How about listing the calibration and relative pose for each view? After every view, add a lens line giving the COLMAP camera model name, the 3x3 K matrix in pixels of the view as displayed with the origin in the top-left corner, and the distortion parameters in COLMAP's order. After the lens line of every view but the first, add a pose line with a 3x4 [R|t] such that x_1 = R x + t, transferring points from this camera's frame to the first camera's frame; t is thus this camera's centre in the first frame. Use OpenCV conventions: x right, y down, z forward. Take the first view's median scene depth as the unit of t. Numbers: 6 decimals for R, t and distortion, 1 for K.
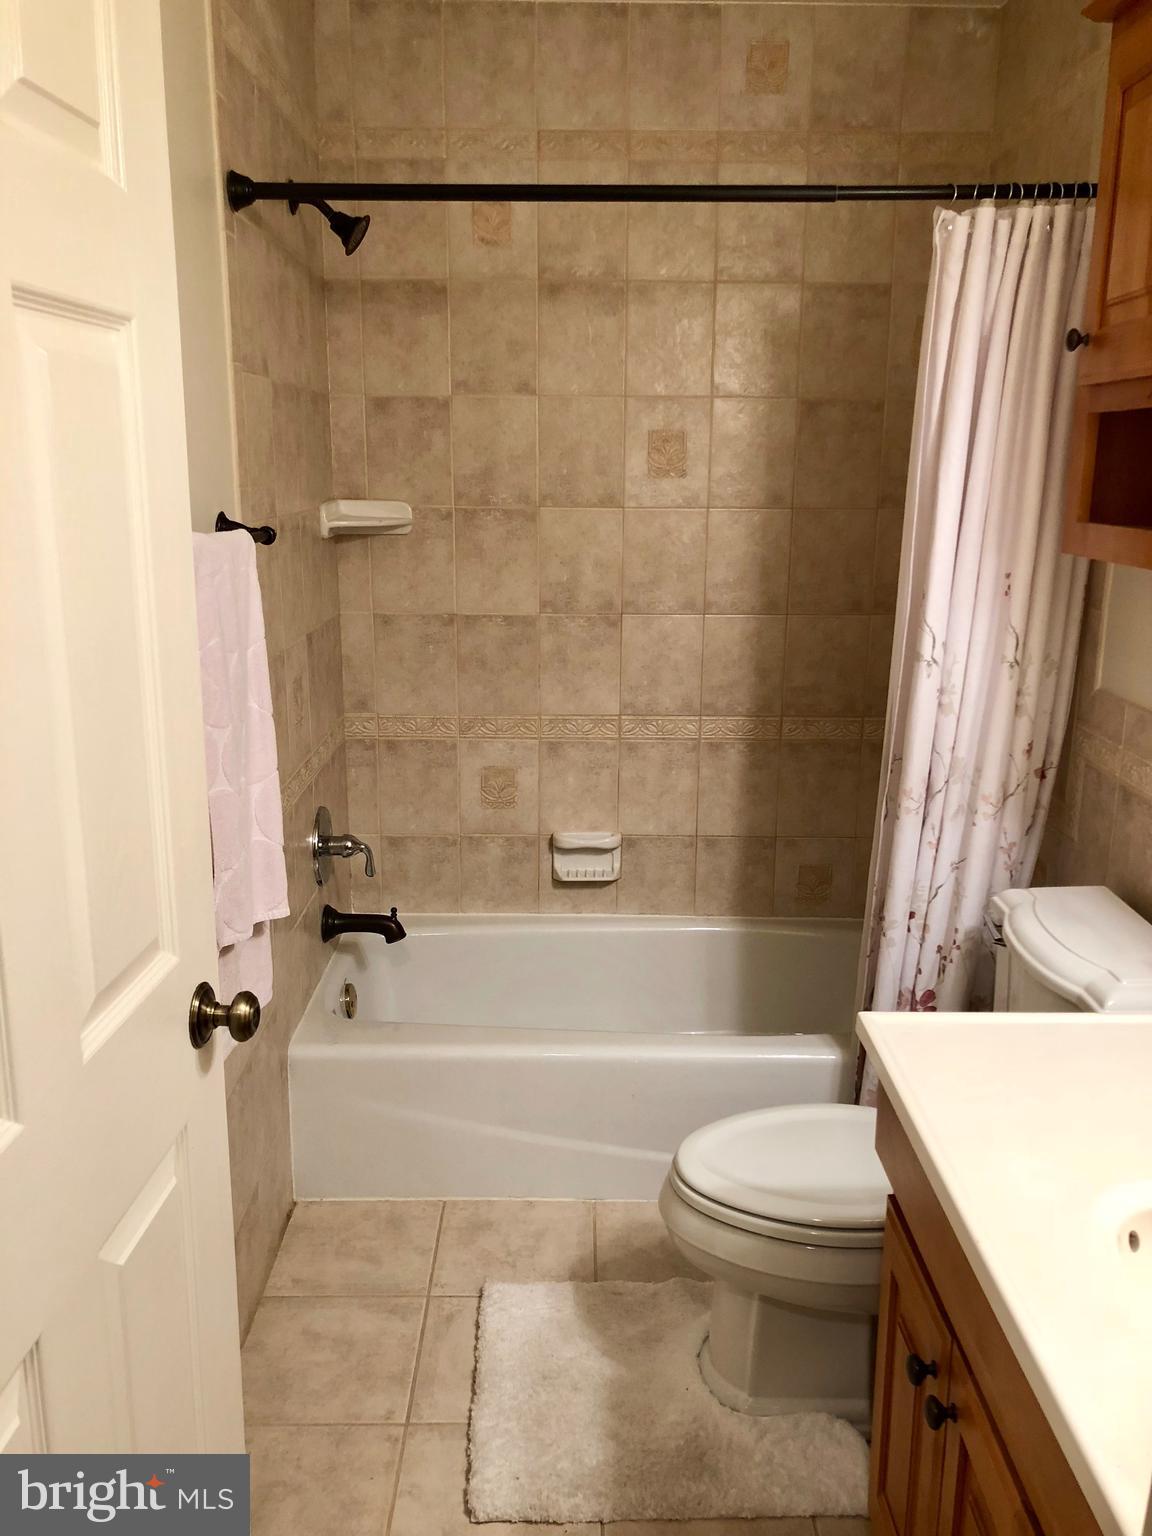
lens RADIAL K [[1265.9, 0, 576.5], [0, 1265.9, 765.6], [0, 0, 1]] dist [0.044725, -0.018295]
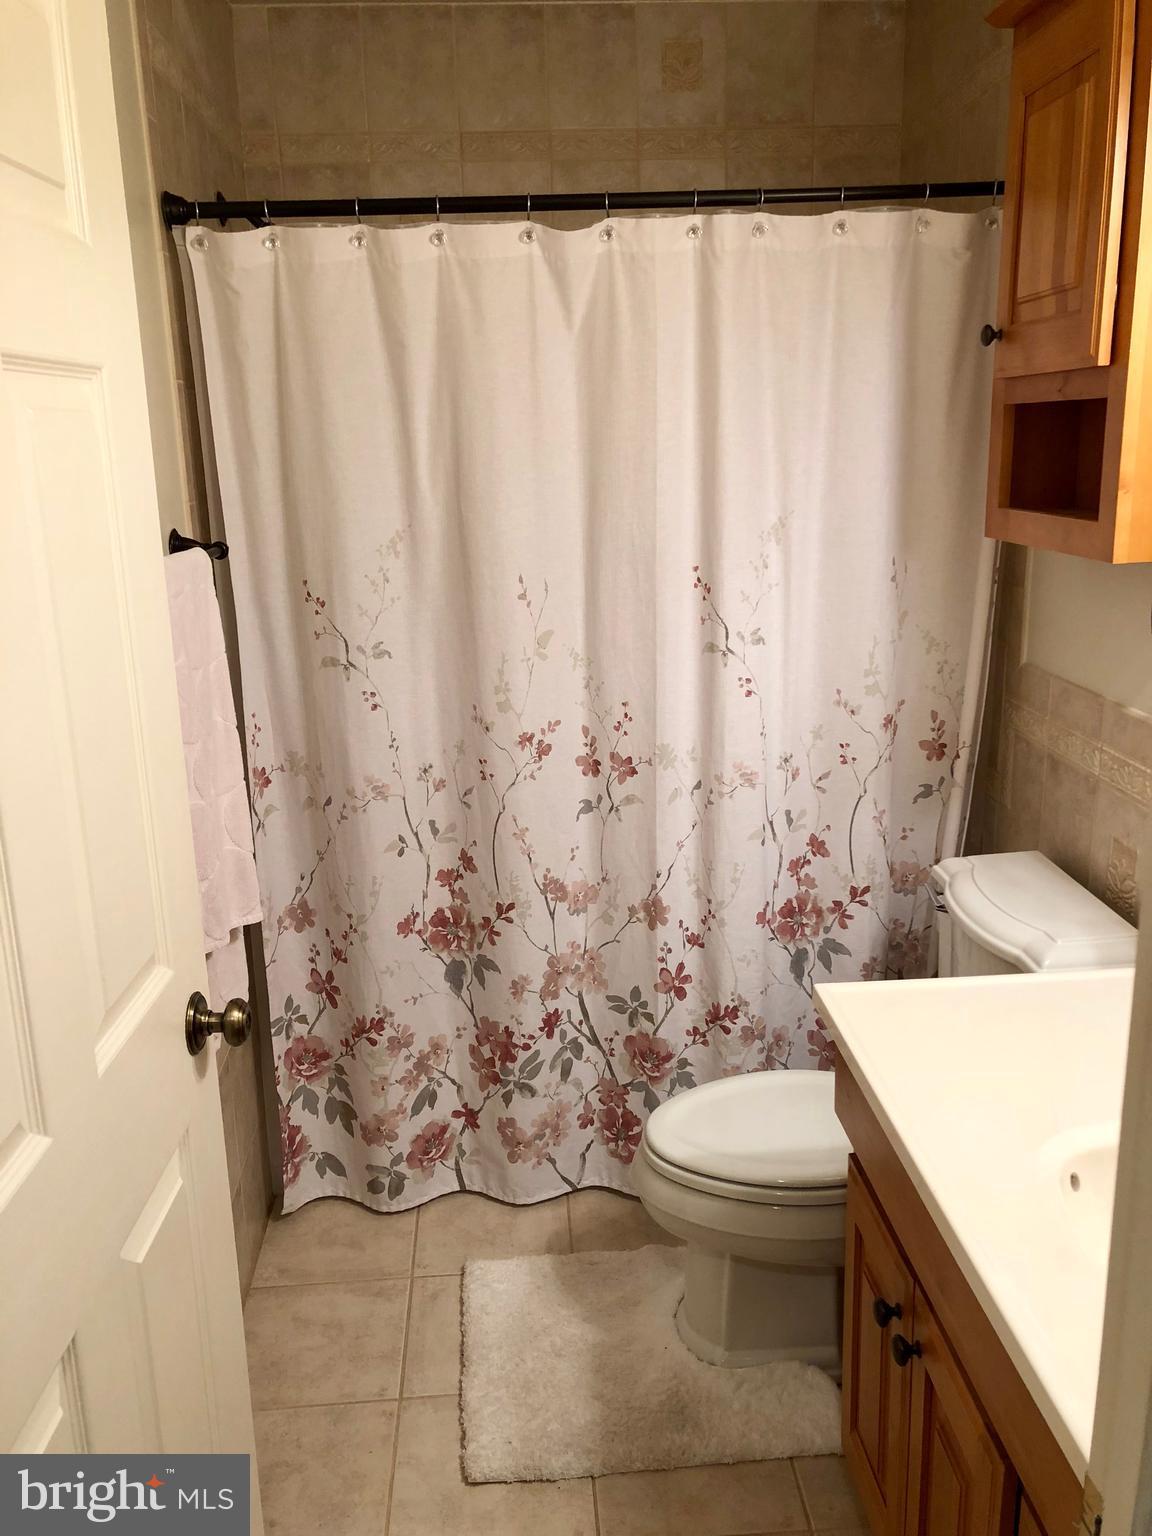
lens RADIAL K [[1275.4, 0, 566.5], [0, 1275.4, 767.0], [0, 0, 1]] dist [0.033917, 0.007571]
pose [[0.998005, -0.047616, 0.041459, -0.015252], [0.046781, 0.998687, 0.020876, -0.014741], [-0.042398, -0.018895, 0.998922, -0.041122]]
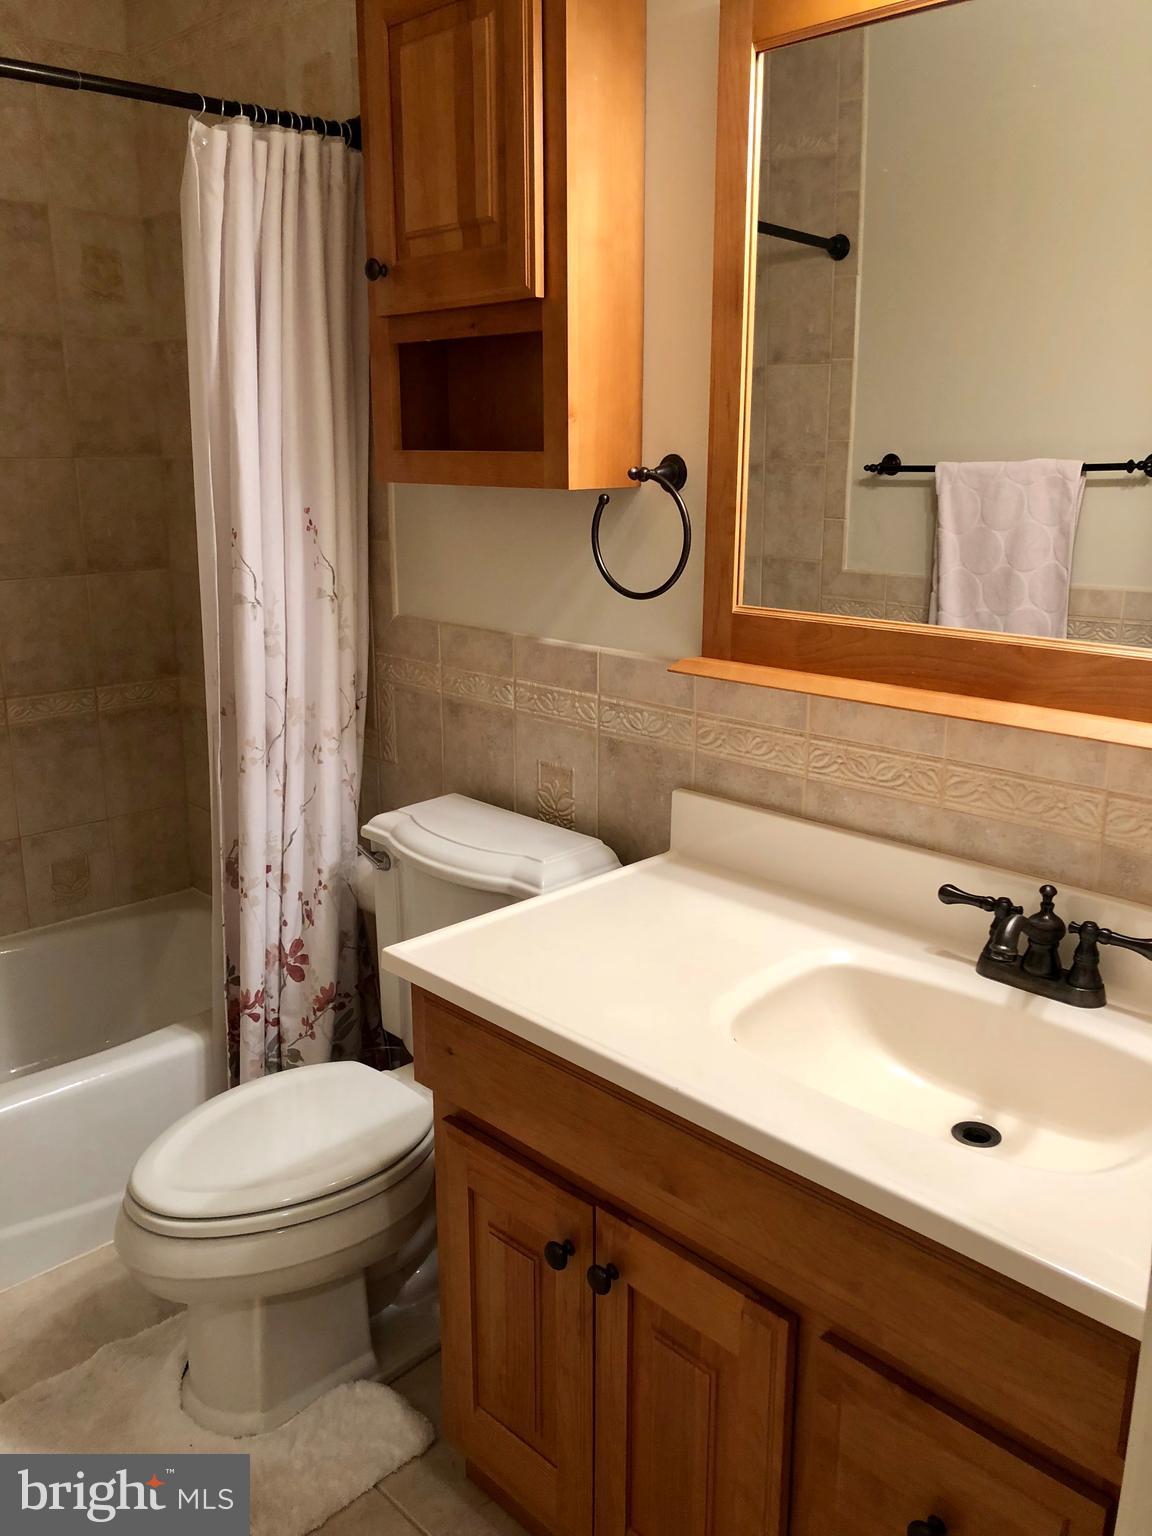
lens RADIAL K [[1265.9, 0, 576.5], [0, 1265.9, 765.6], [0, 0, 1]] dist [0.044725, -0.018295]
pose [[0.718387, -0.175838, 0.673054, -0.226870], [0.168231, 0.982722, 0.077178, 0.006378], [-0.674995, 0.057784, 0.735556, 0.142068]]
